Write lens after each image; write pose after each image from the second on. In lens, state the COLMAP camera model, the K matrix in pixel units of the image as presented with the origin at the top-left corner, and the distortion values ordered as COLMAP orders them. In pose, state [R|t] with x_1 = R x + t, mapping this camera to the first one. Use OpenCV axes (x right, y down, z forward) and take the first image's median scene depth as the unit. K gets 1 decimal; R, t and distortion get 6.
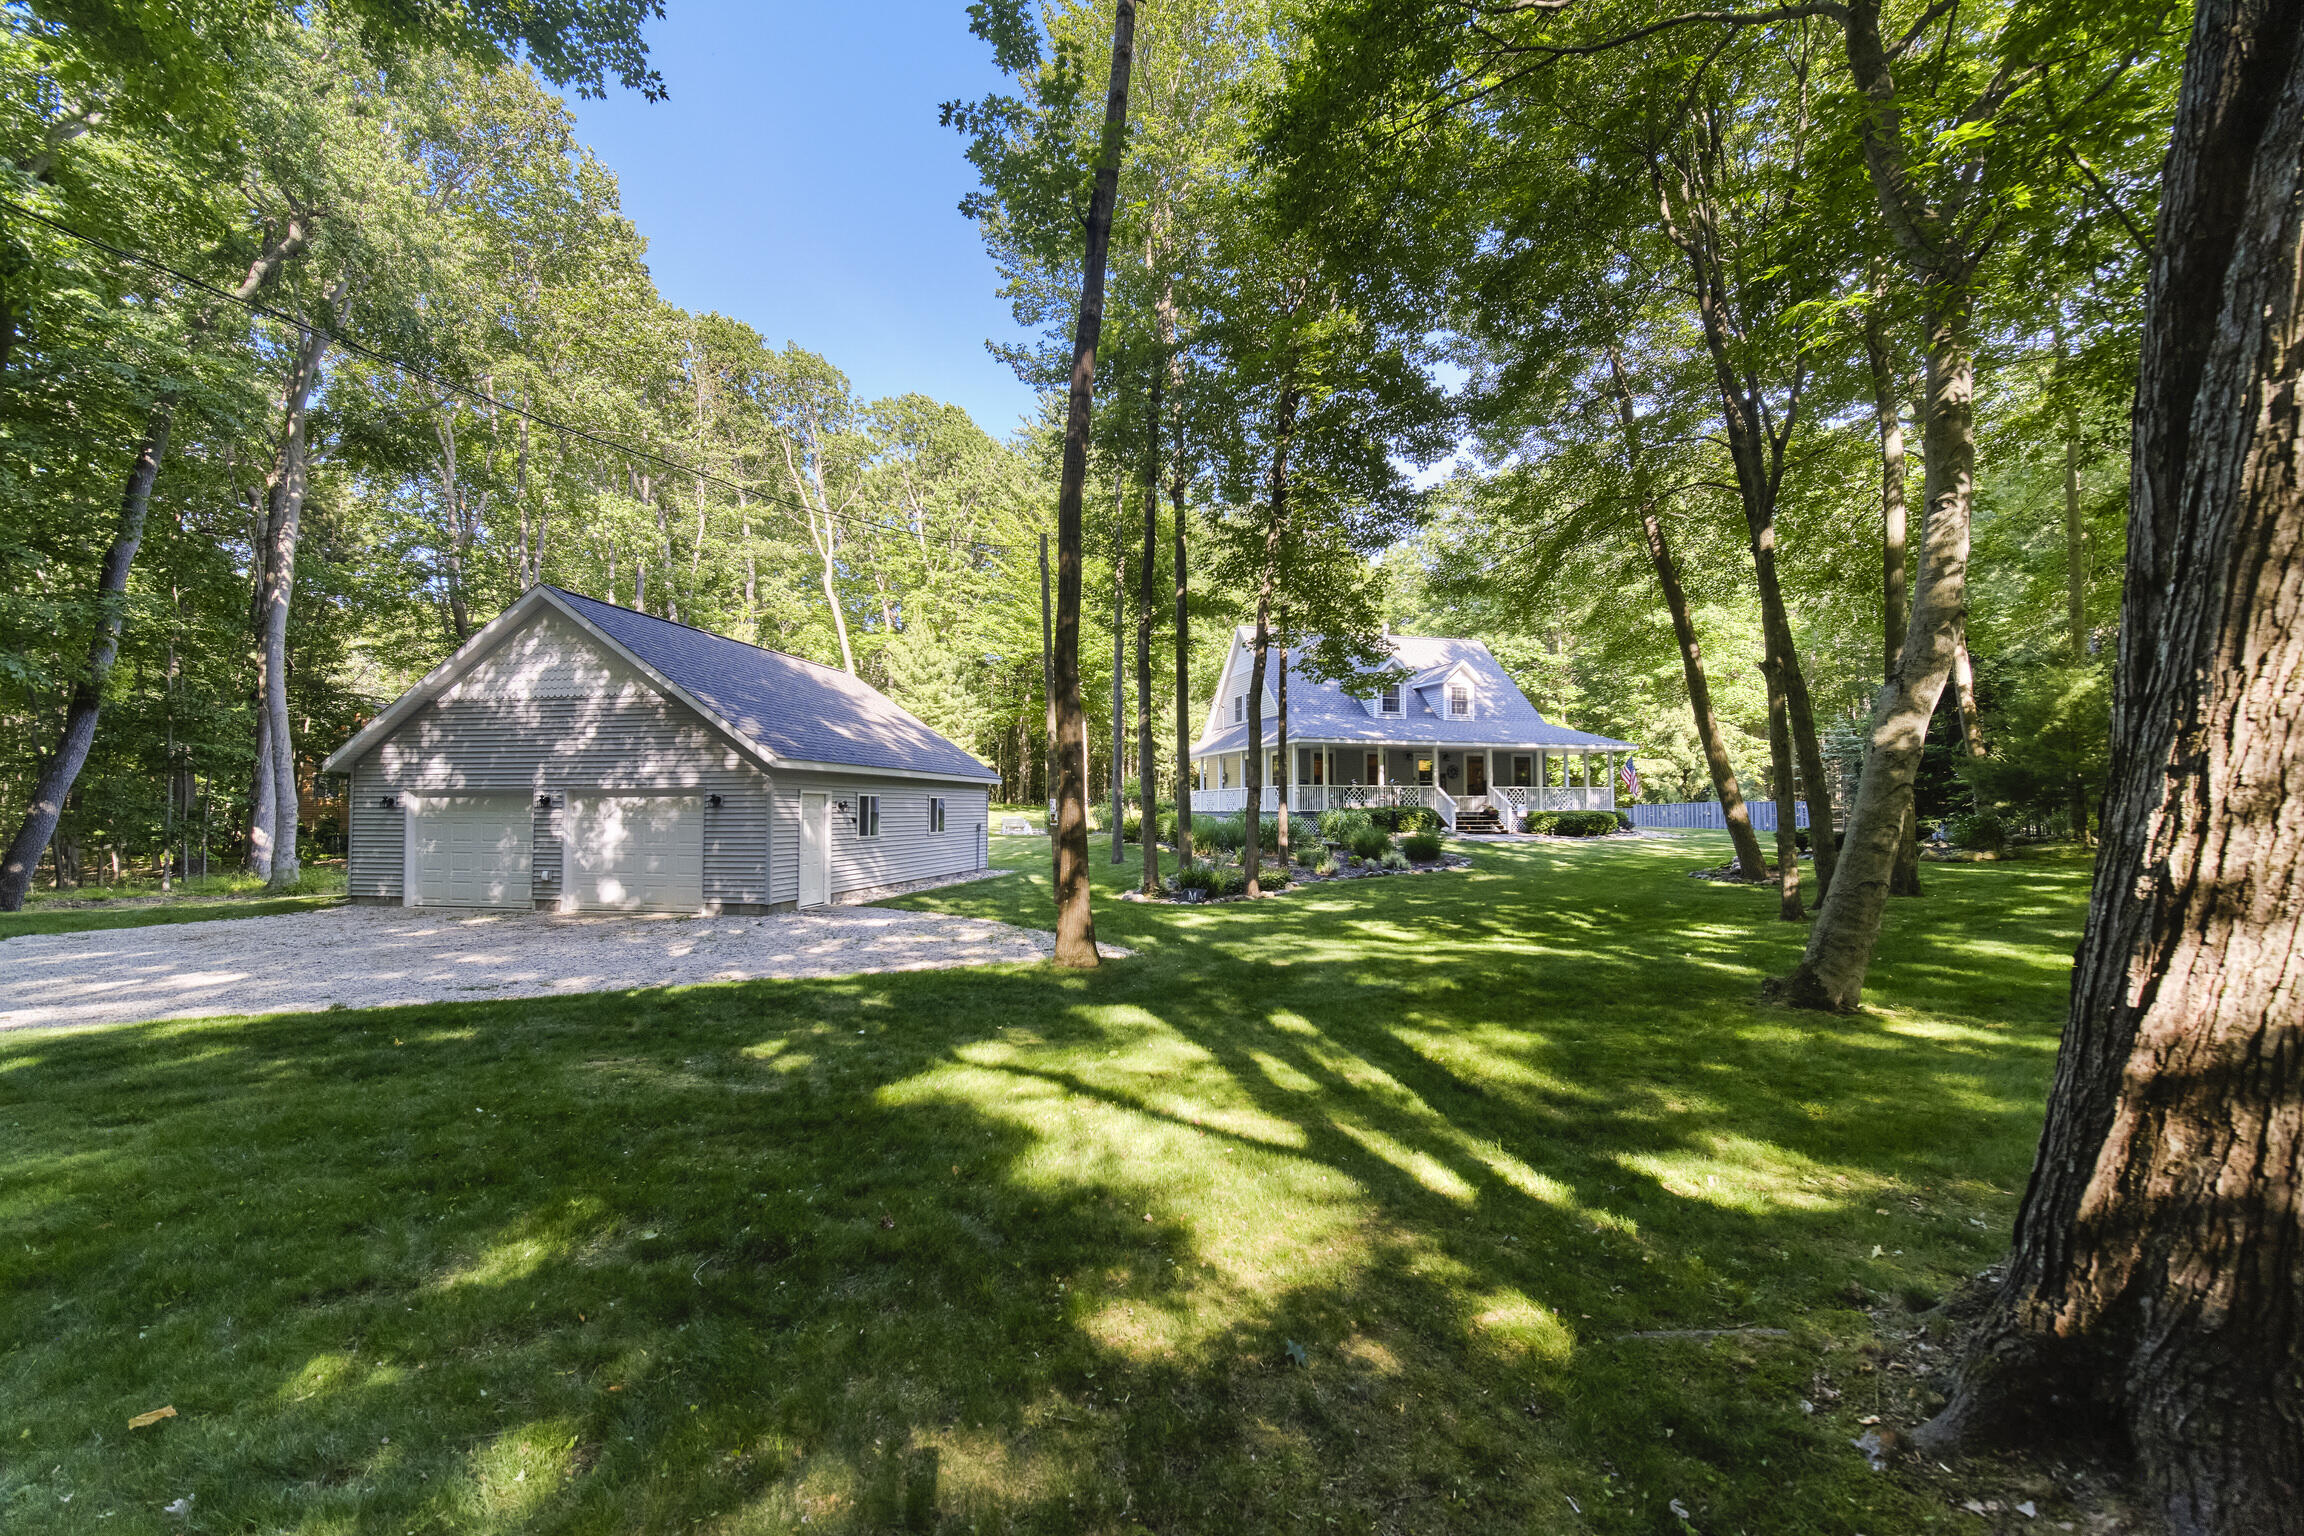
lens RADIAL K [[915.6, 0, 1127.2], [0, 915.6, 799.8], [0, 0, 1]] dist [-0.002048, -0.000350]
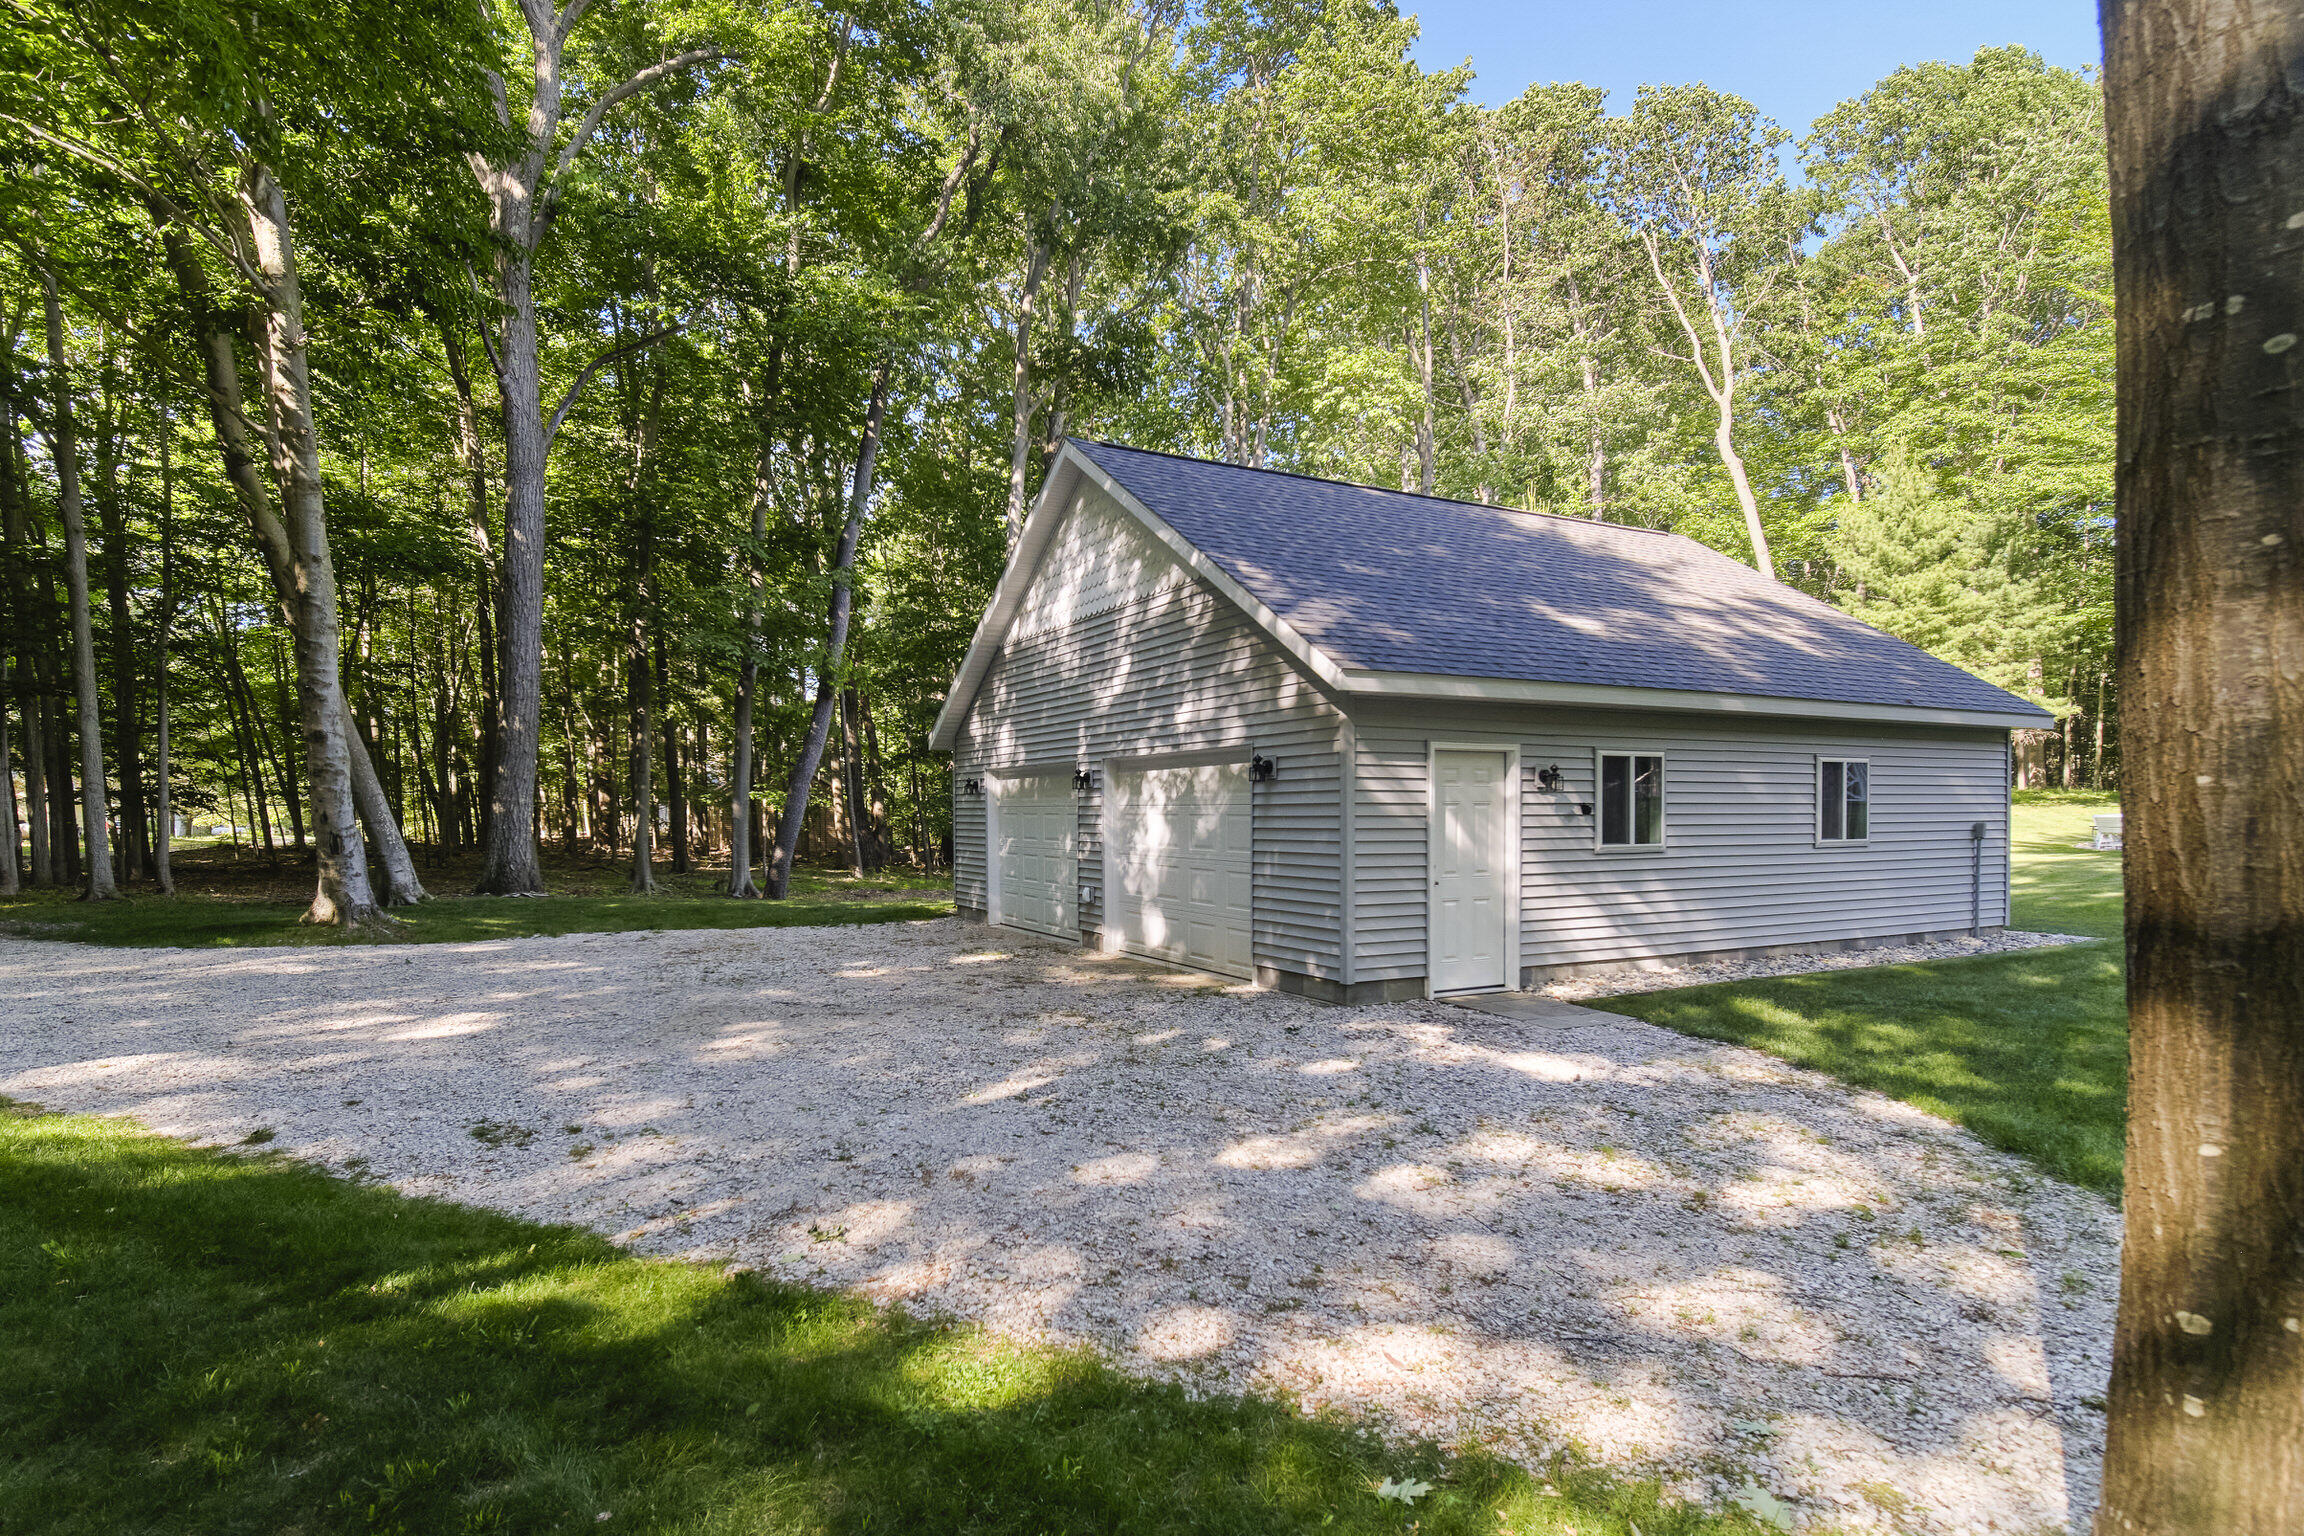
lens RADIAL K [[1025.3, 0, 1152.7], [0, 1025.3, 822.0], [0, 0, 1]] dist [-0.001967, -0.000191]
pose [[0.615546, 0.005818, -0.788079, -0.021356], [0.011319, 0.999804, 0.016222, 0.012769], [0.788020, -0.018905, 0.615360, 0.370462]]
